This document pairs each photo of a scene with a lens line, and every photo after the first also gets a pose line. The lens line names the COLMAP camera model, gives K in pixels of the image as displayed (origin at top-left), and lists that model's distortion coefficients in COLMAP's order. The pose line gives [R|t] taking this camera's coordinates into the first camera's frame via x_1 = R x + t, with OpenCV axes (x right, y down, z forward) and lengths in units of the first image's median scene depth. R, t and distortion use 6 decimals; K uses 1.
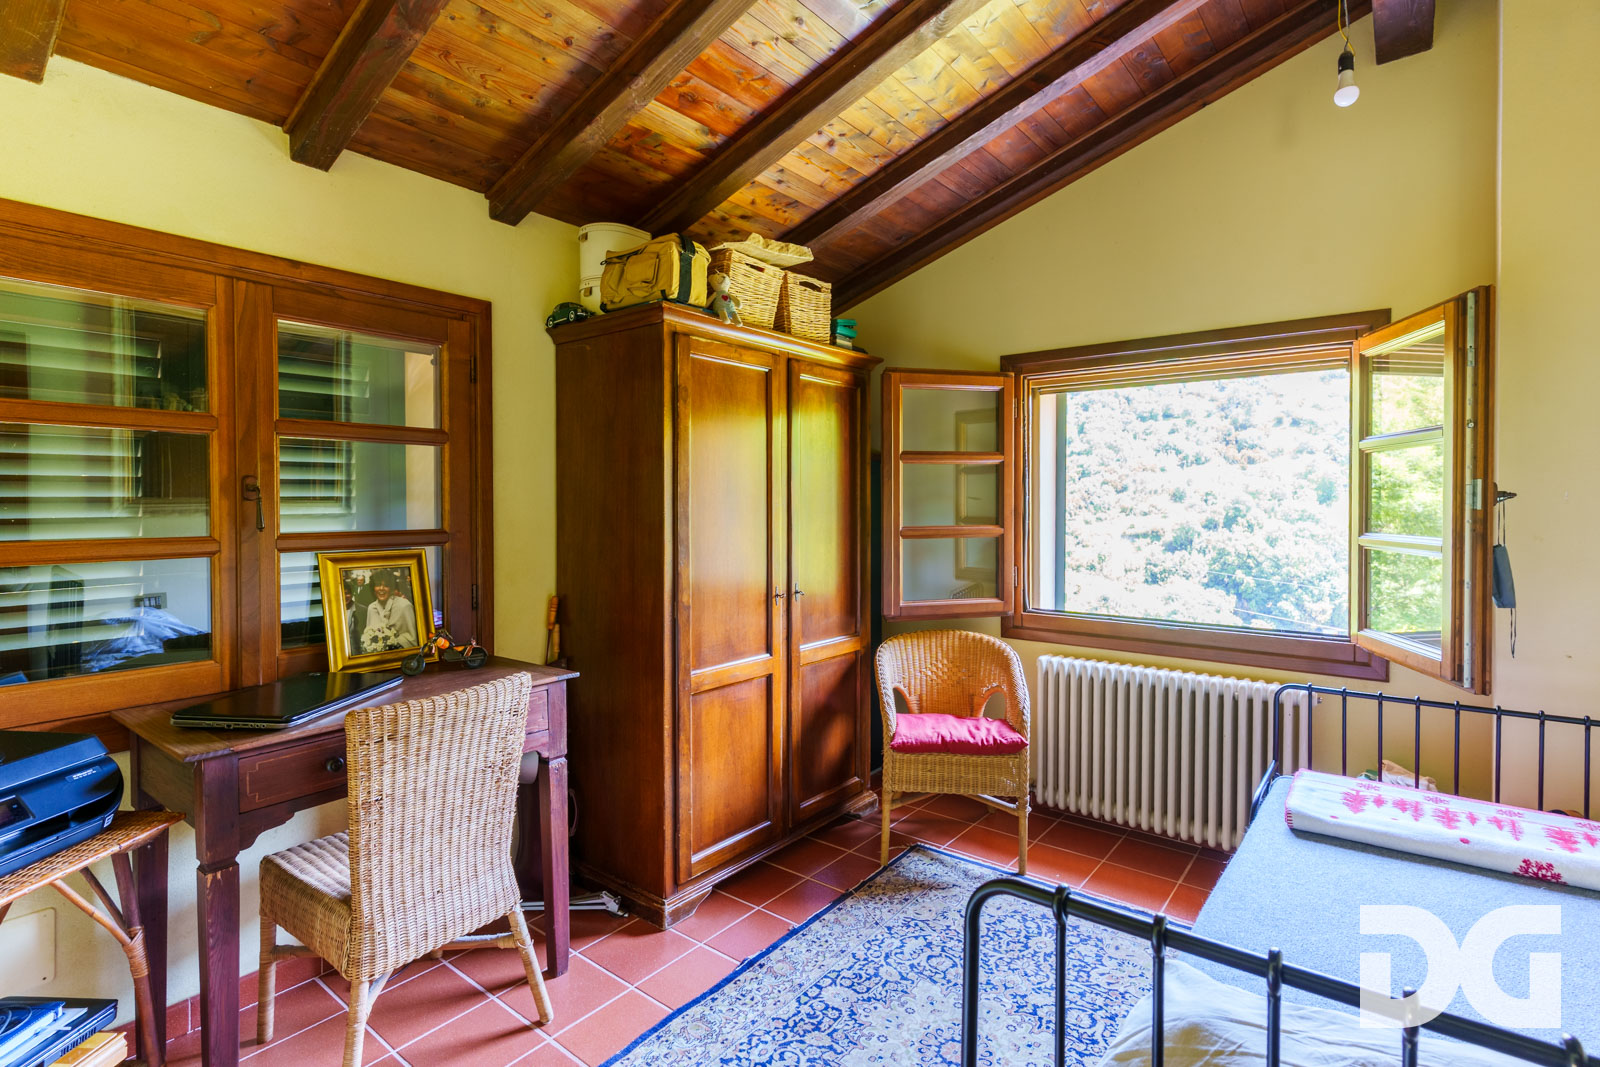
lens RADIAL K [[767.4, 0, 814.0], [0, 767.4, 517.6], [0, 0, 1]] dist [0.005030, -0.000272]
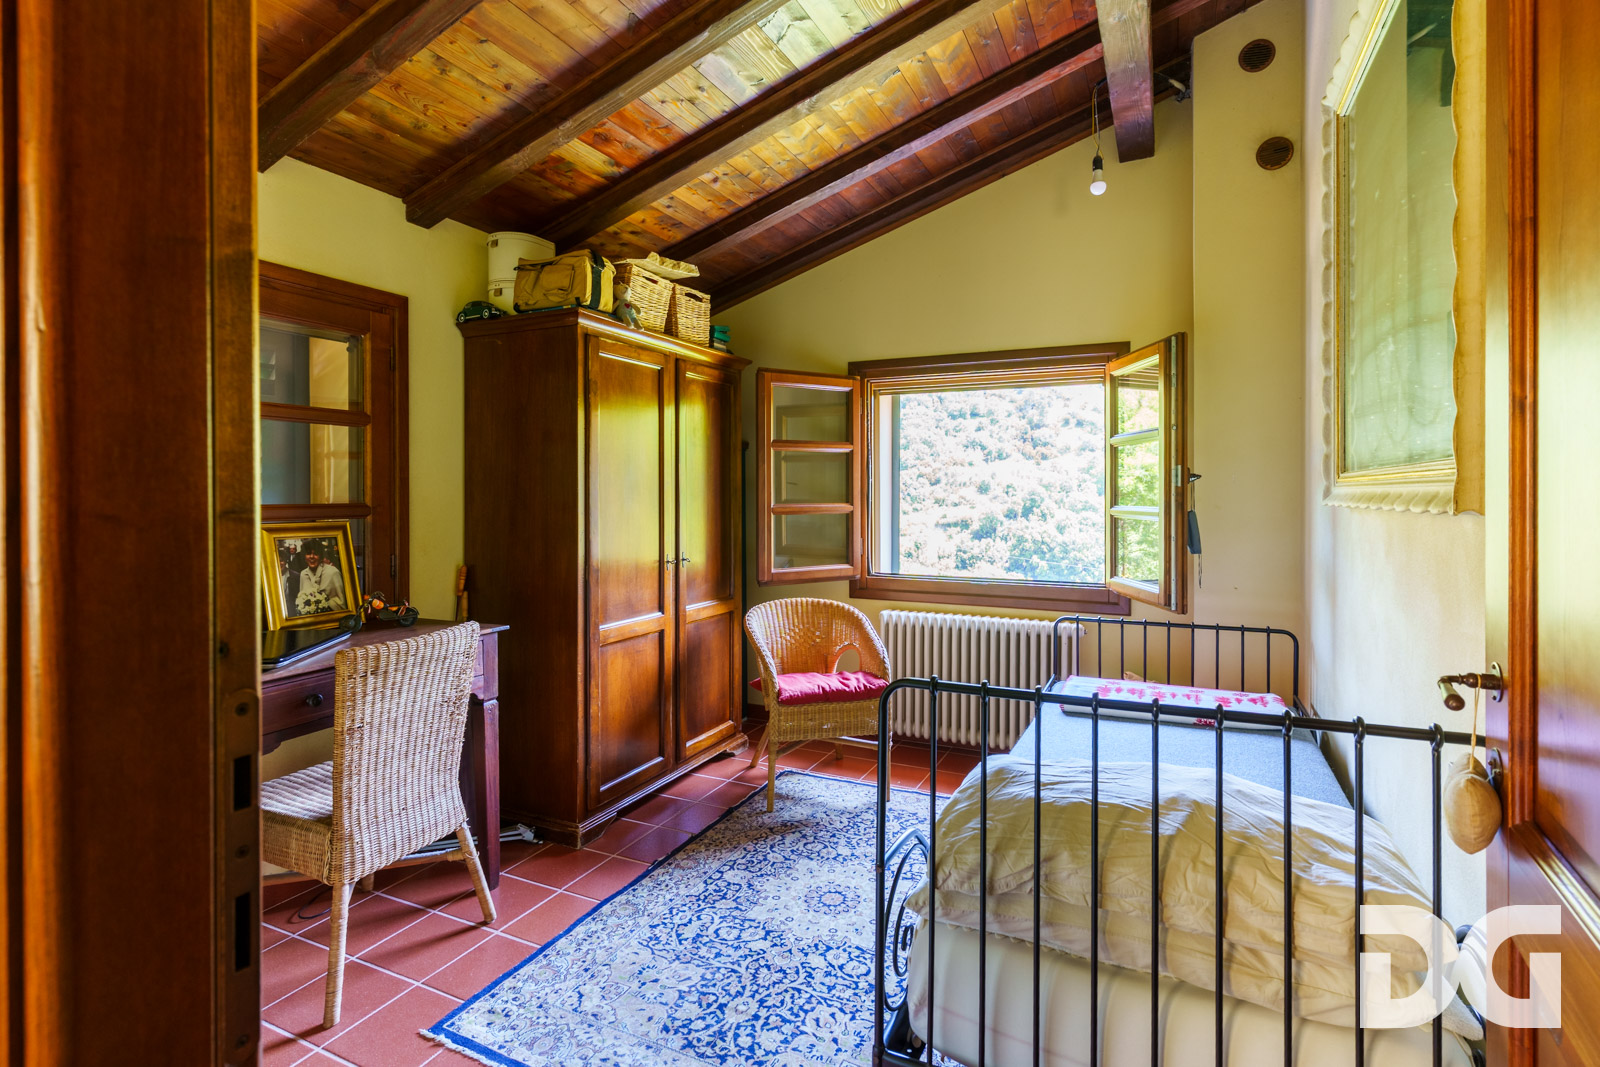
lens RADIAL K [[767.4, 0, 814.9], [0, 767.4, 500.5], [0, 0, 1]] dist [0.005030, -0.000272]
pose [[0.974526, -0.000289, 0.224276, -0.104907], [0.002900, 0.999932, -0.011314, 0.025323], [-0.224258, 0.011676, 0.974460, -0.207217]]
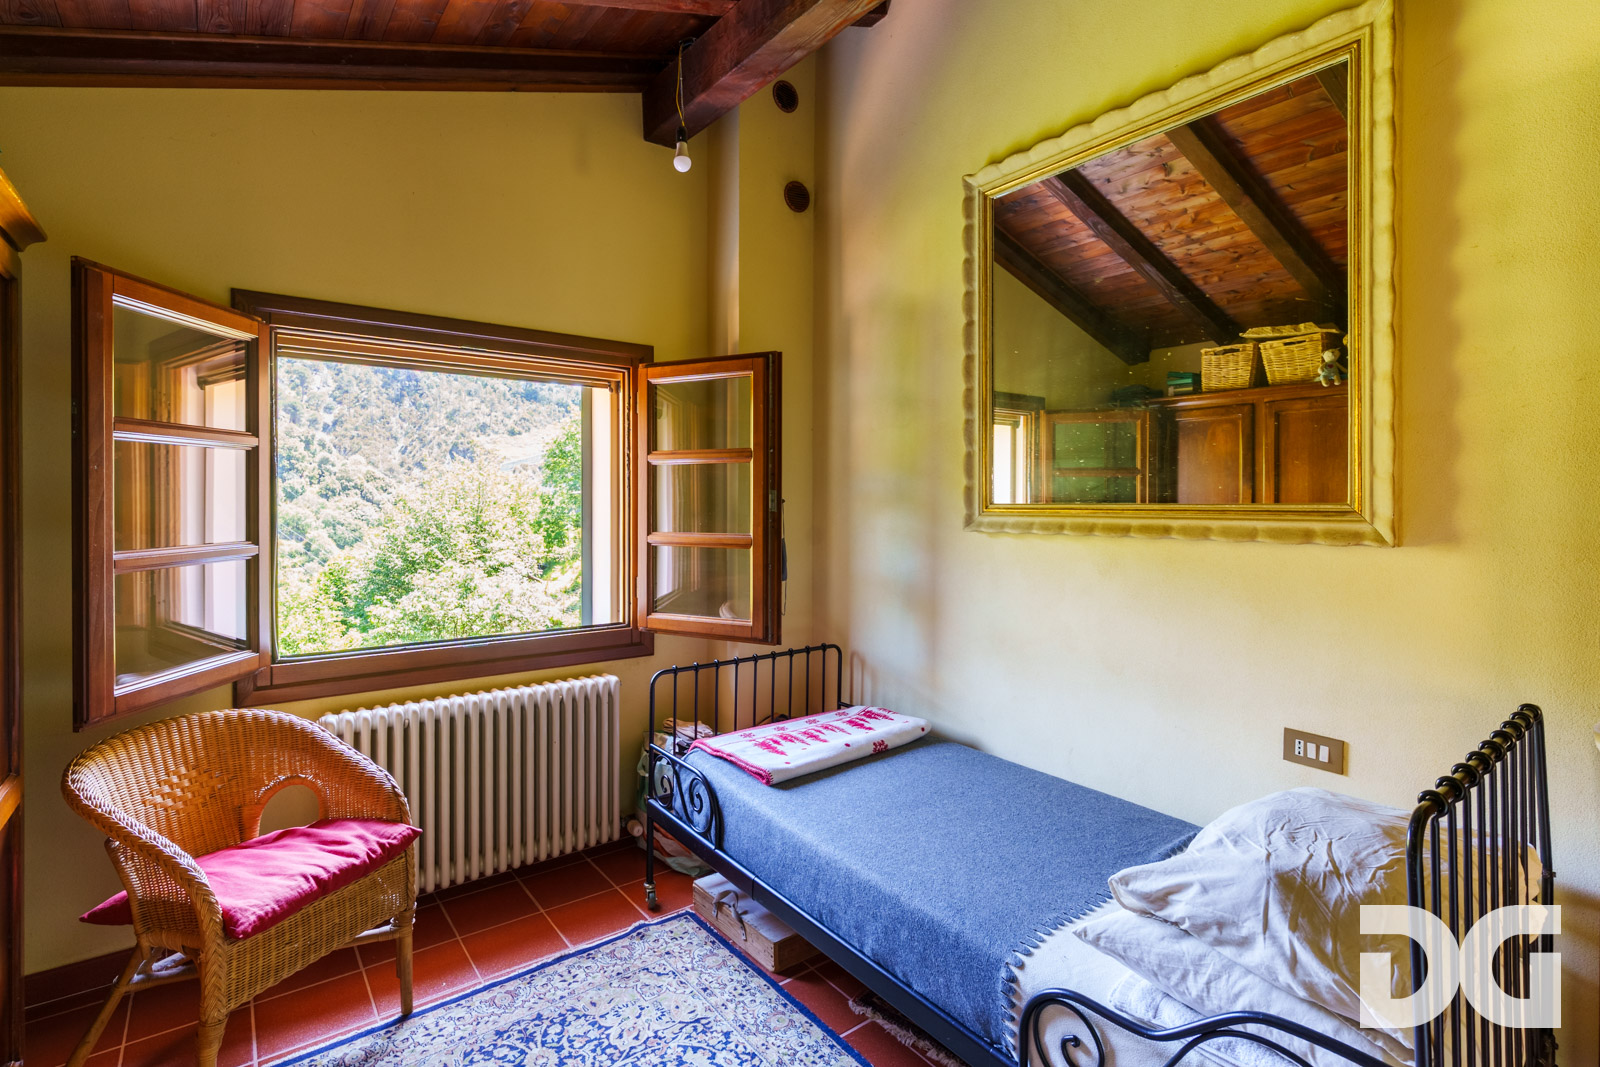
lens RADIAL K [[767.4, 0, 788.4], [0, 767.4, 509.3], [0, 0, 1]] dist [0.005030, -0.000272]
pose [[0.266431, -0.008861, 0.963813, -0.379454], [0.017620, 0.999835, 0.004322, -0.017155], [-0.963693, 0.015831, 0.266544, 0.496440]]
